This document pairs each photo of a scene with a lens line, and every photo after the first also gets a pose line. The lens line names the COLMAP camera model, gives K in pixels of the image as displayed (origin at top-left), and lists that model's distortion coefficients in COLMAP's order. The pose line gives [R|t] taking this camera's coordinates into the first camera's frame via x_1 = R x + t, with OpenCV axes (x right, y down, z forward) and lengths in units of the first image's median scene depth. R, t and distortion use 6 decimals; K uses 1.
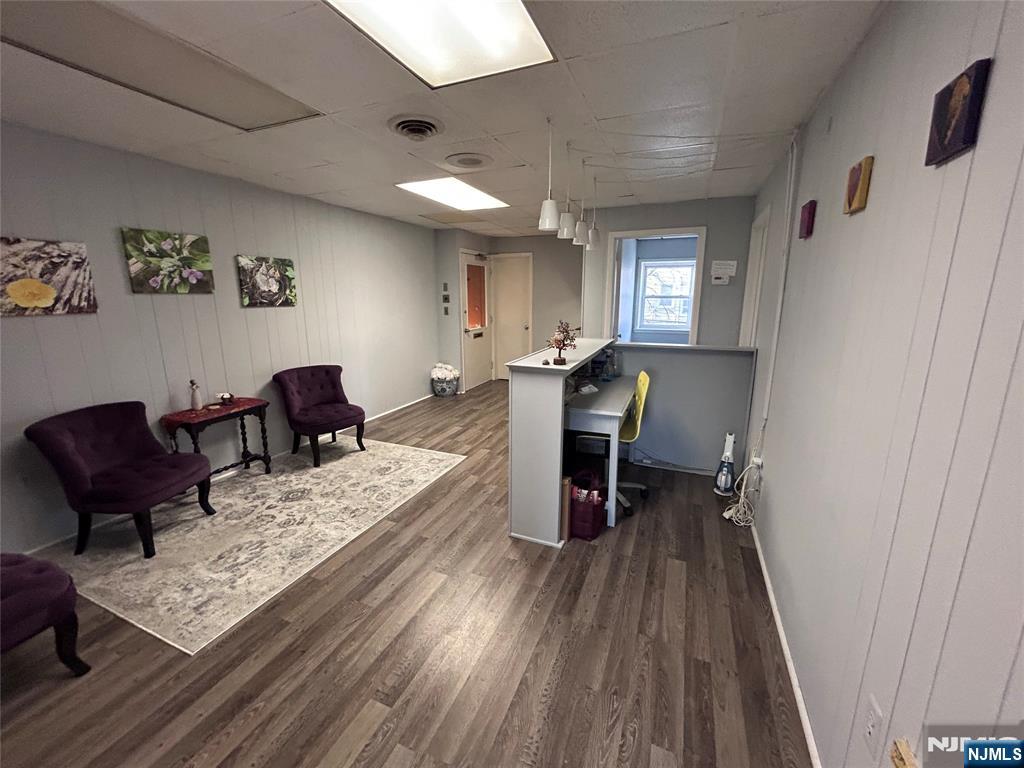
lens RADIAL K [[412.7, 0, 512.0], [0, 412.7, 384.0], [0, 0, 1]] dist [-0.016890, 0.000533]
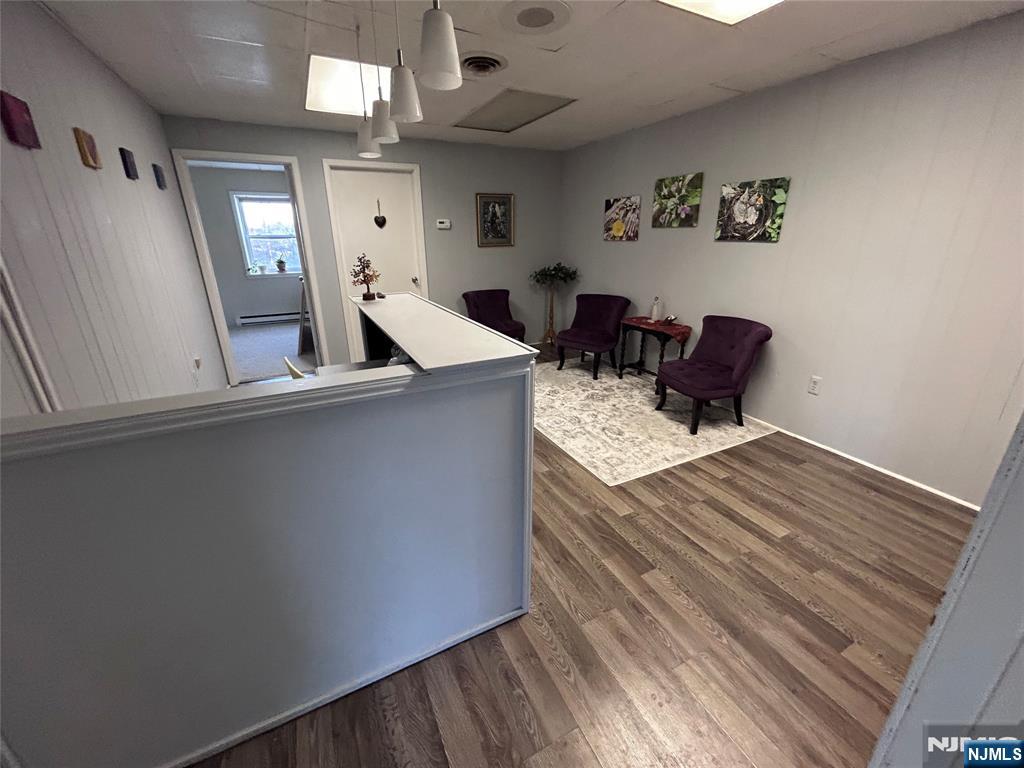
lens RADIAL K [[412.7, 0, 512.0], [0, 412.7, 384.0], [0, 0, 1]] dist [-0.016890, 0.000533]
pose [[-0.655096, 0.256845, -0.710549, 0.455580], [-0.155368, 0.874551, 0.459371, -0.262601], [0.739399, 0.411329, -0.533009, 1.302732]]
